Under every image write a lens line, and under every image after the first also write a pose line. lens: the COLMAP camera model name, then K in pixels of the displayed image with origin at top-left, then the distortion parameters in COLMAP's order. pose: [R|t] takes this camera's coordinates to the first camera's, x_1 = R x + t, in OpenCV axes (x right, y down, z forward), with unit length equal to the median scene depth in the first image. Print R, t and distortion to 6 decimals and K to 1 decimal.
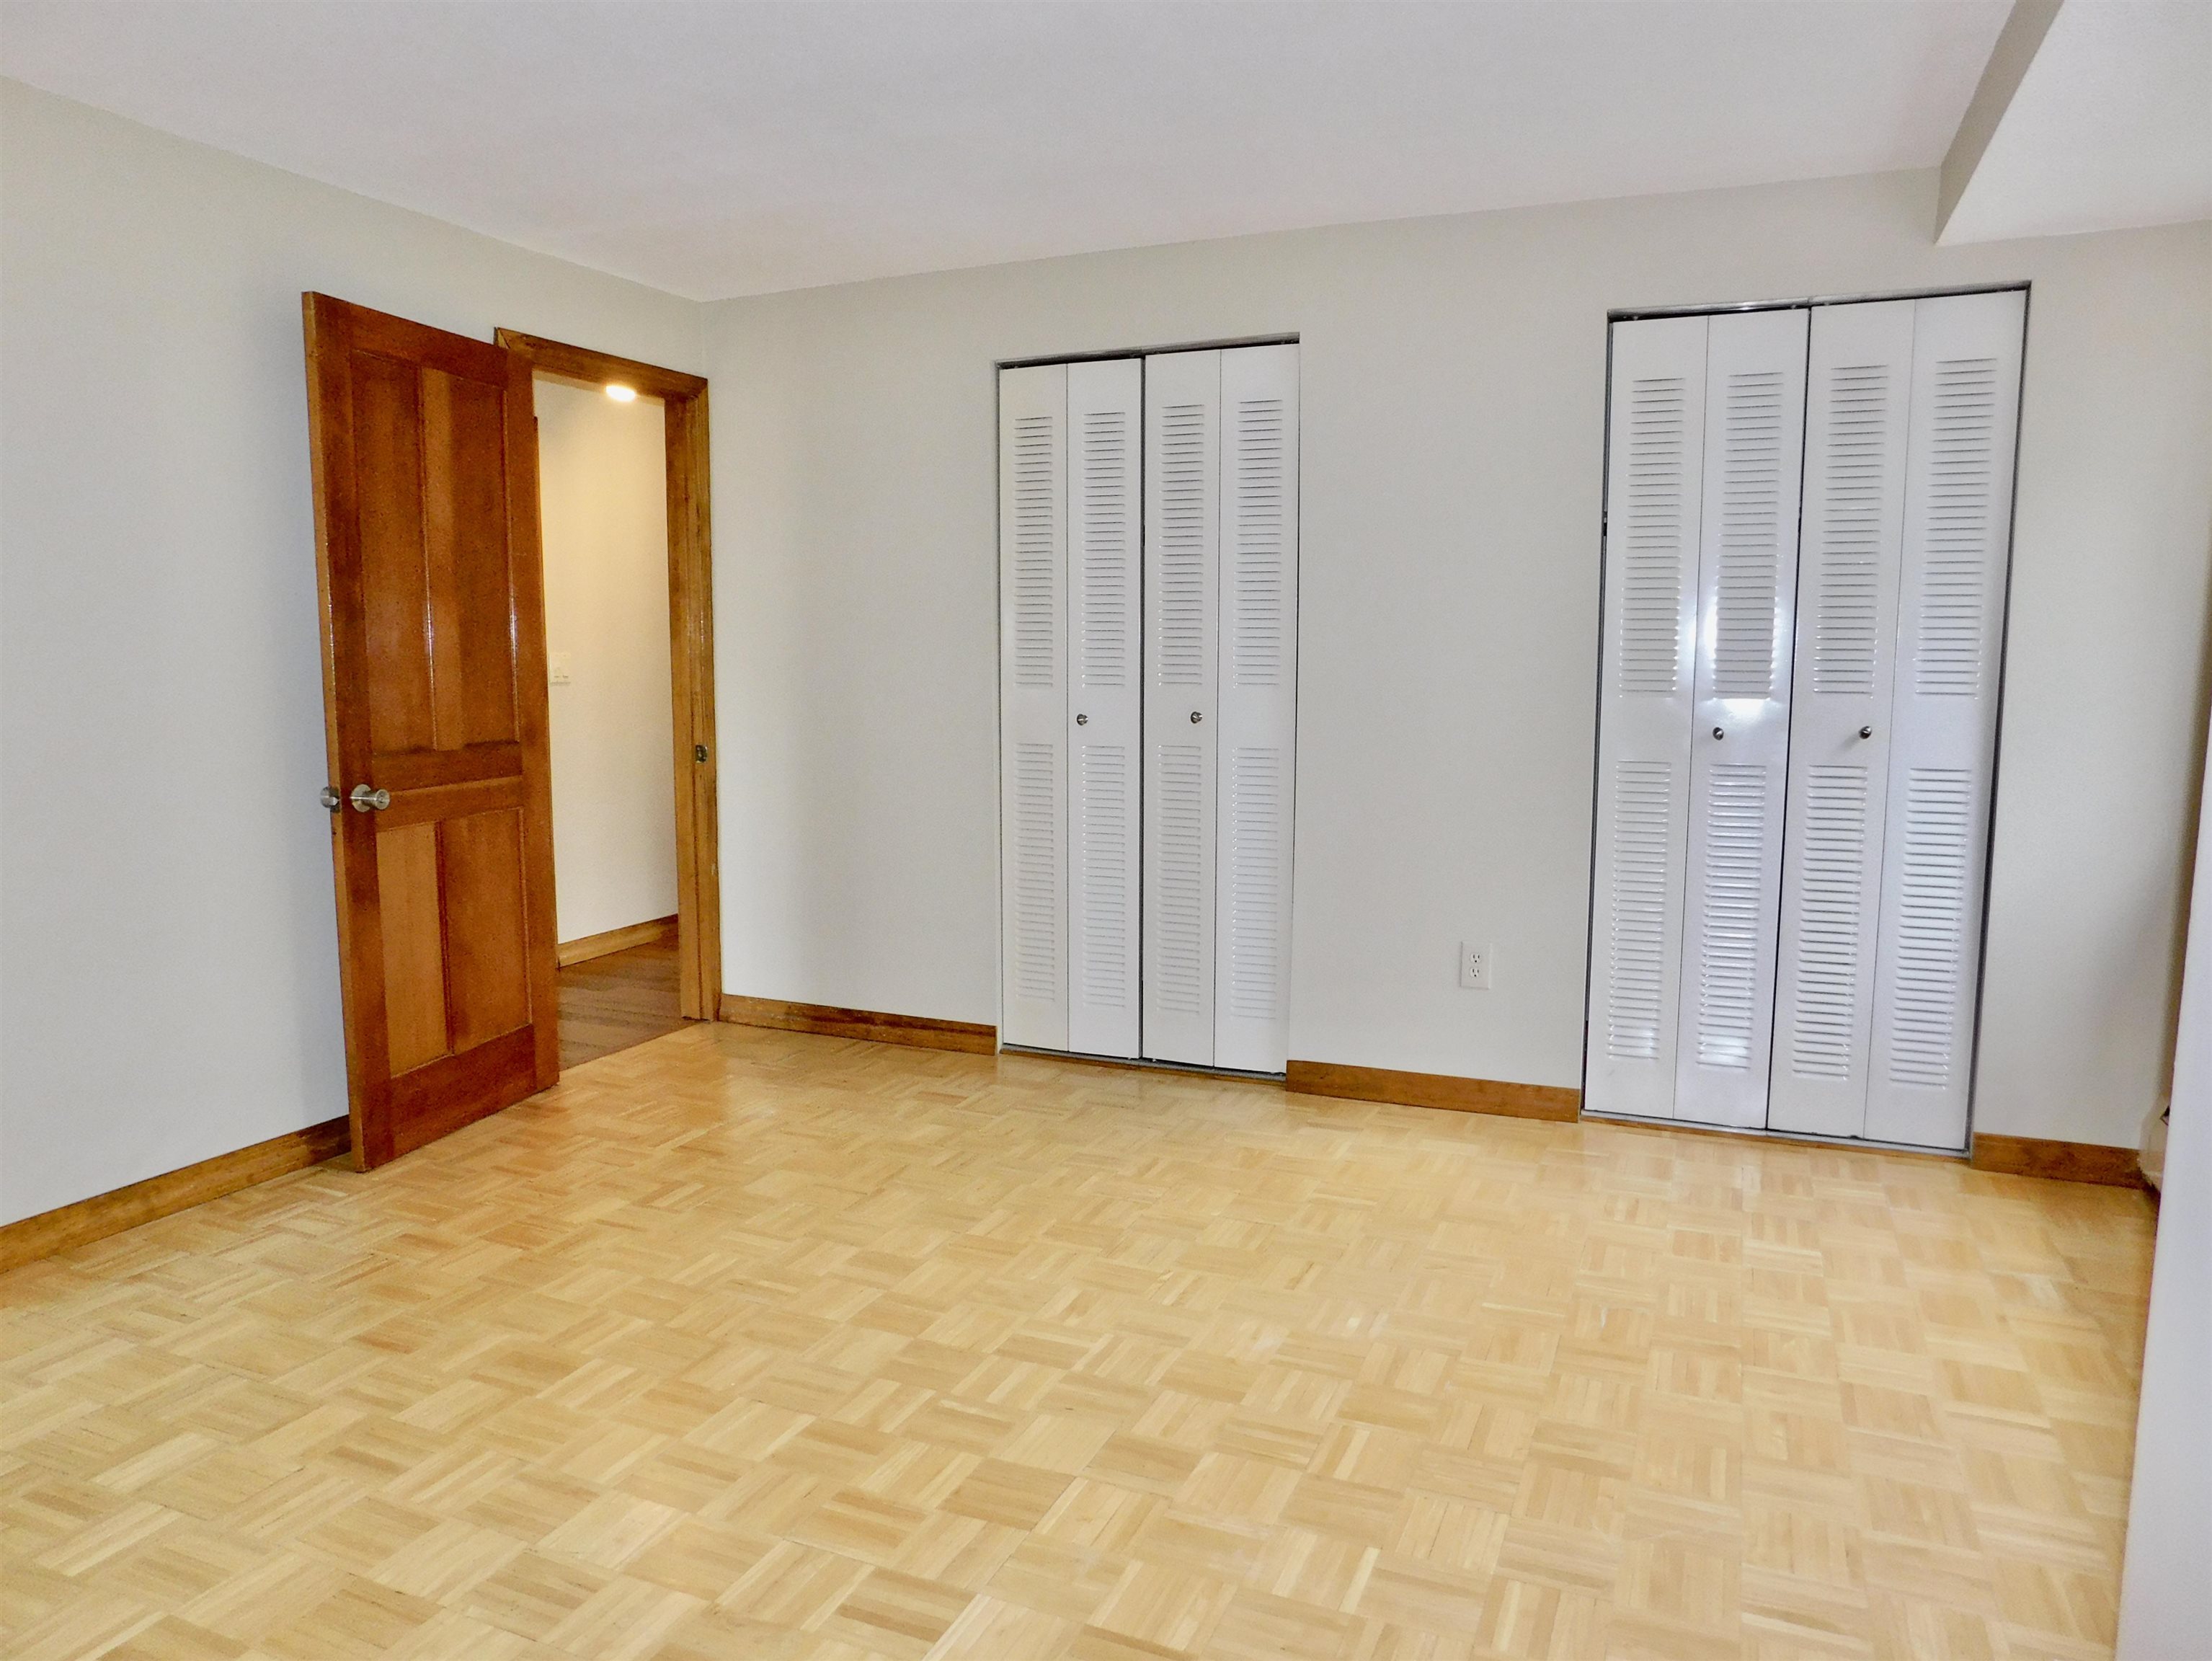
lens RADIAL K [[1437.8, 0, 1106.0], [0, 1437.8, 830.5], [0, 0, 1]] dist [-0.040571, 0.002426]
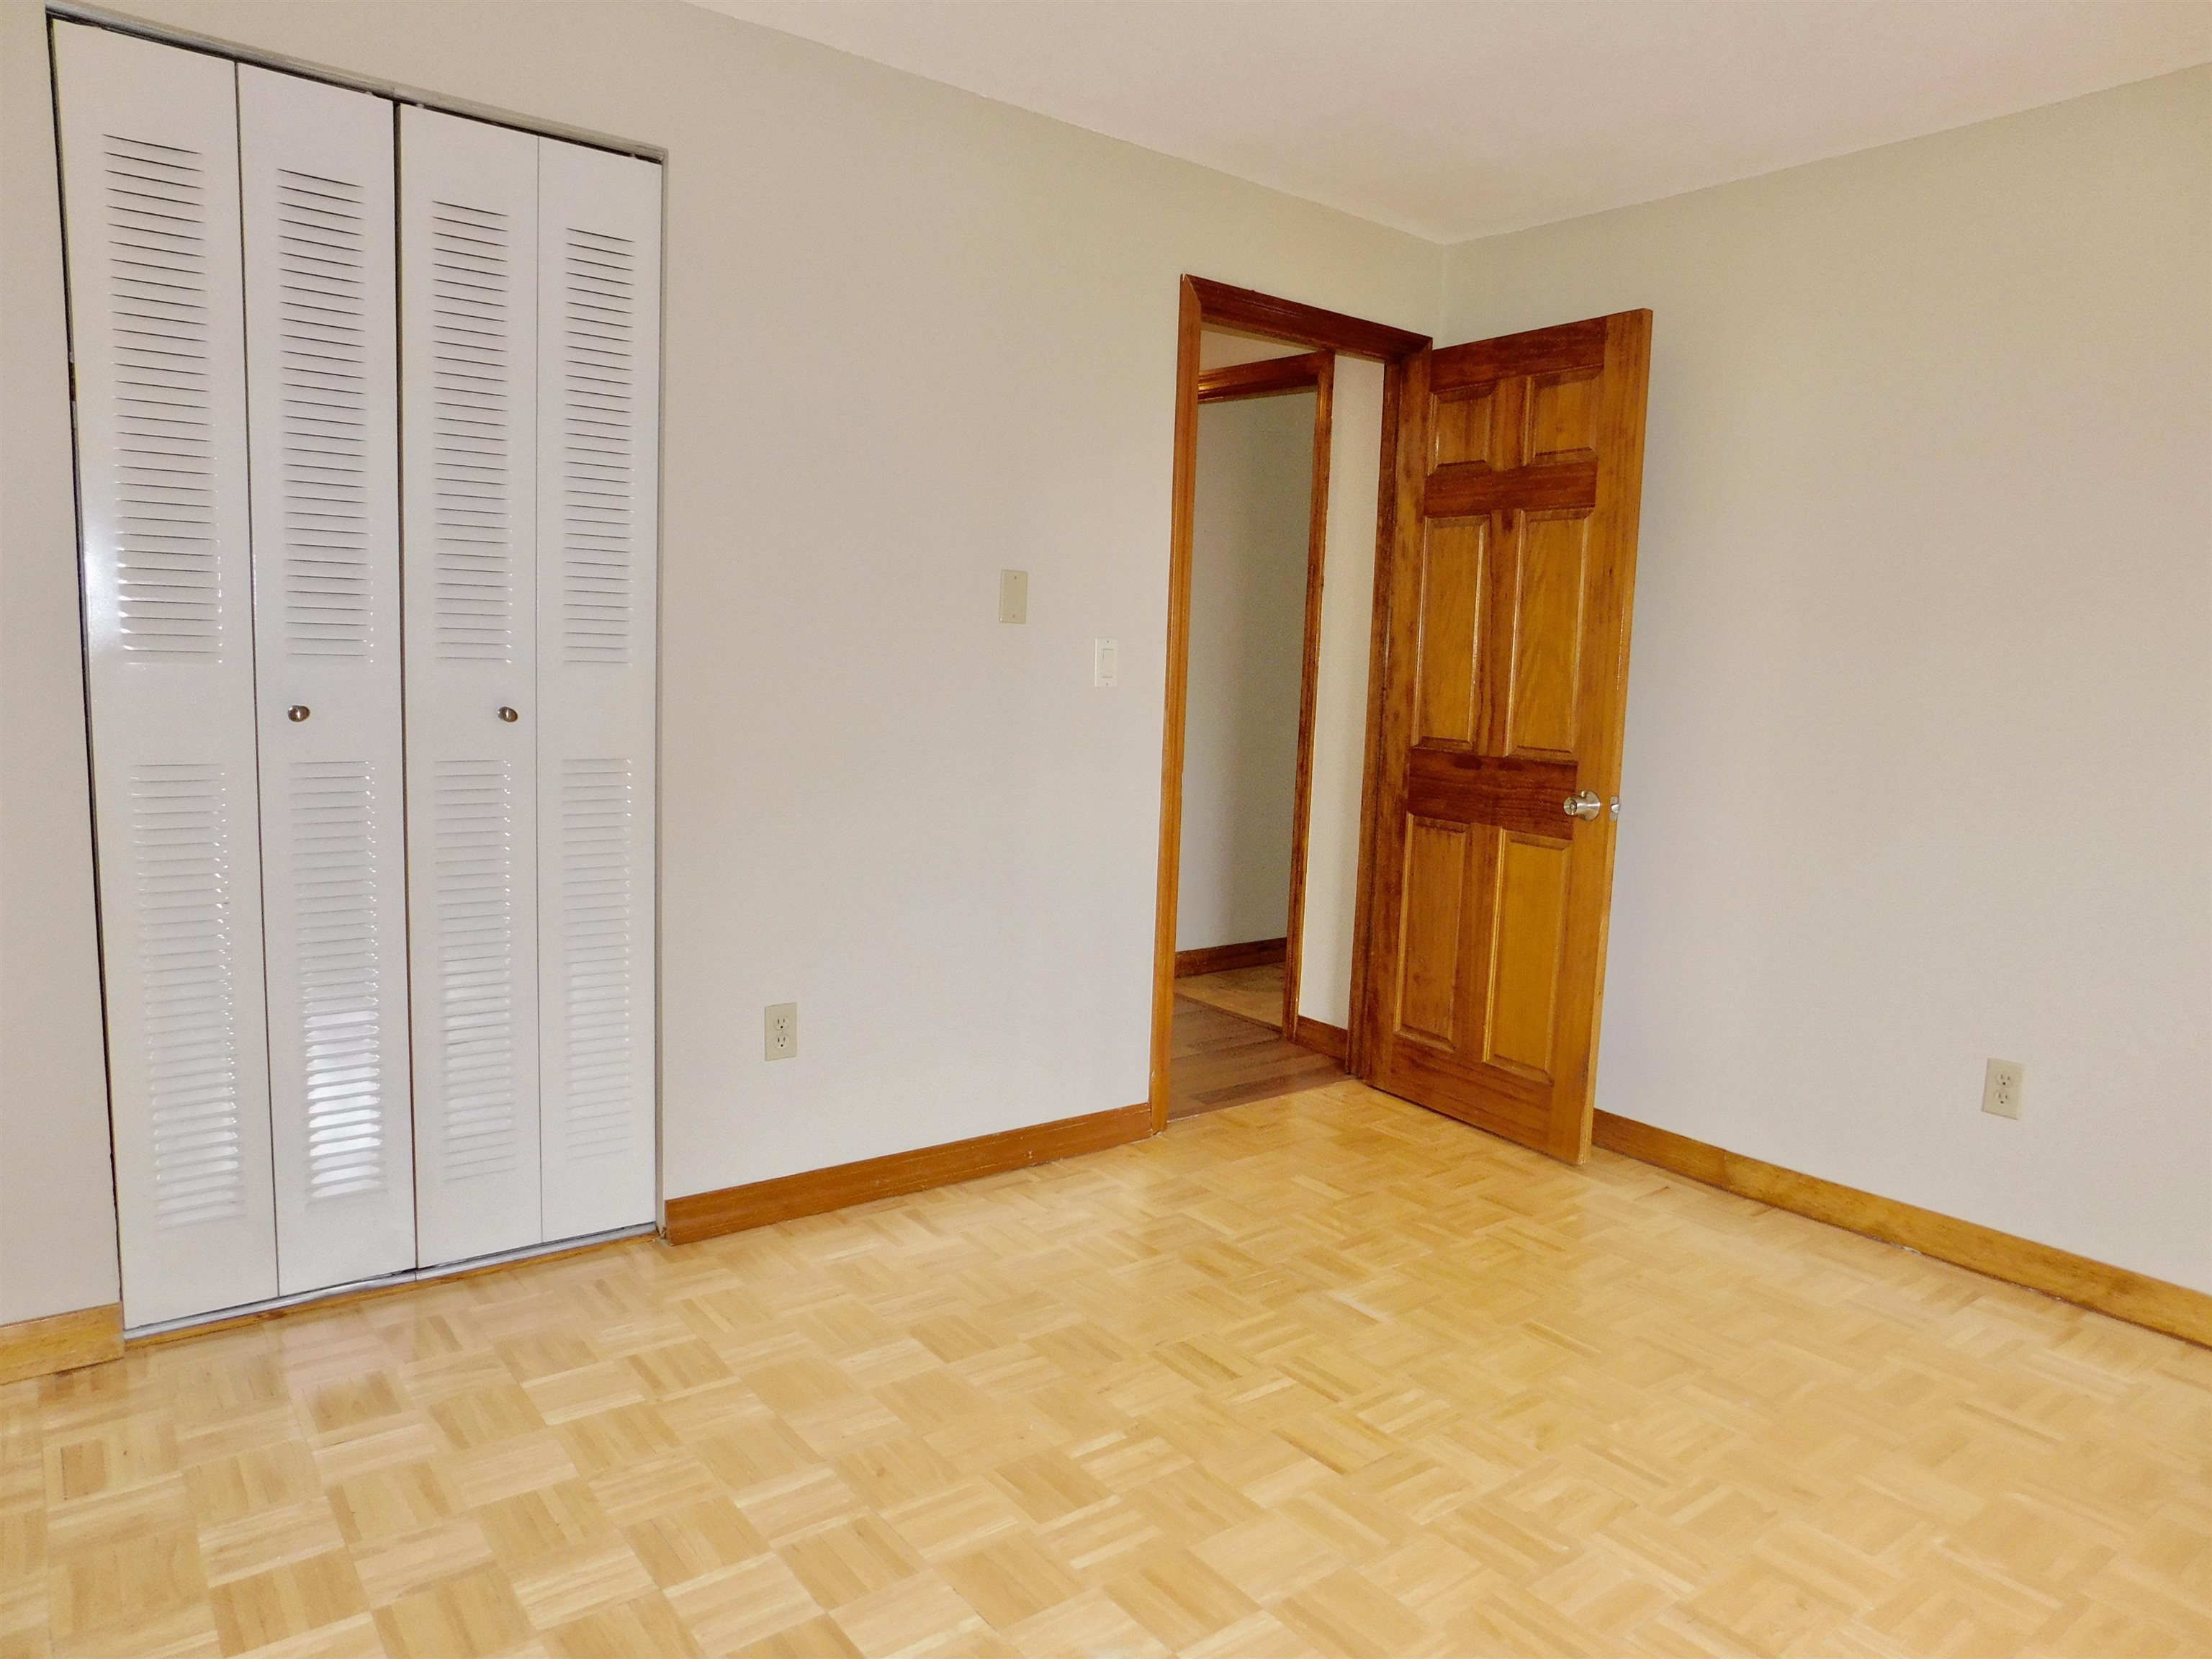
lens RADIAL K [[1437.6, 0, 1106.0], [0, 1437.6, 829.5], [0, 0, 1]] dist [-0.040571, 0.002426]
pose [[0.496882, -0.081217, 0.864009, -0.342905], [0.079078, 0.995706, 0.048120, -0.035646], [-0.864208, 0.044414, 0.501171, 0.448904]]
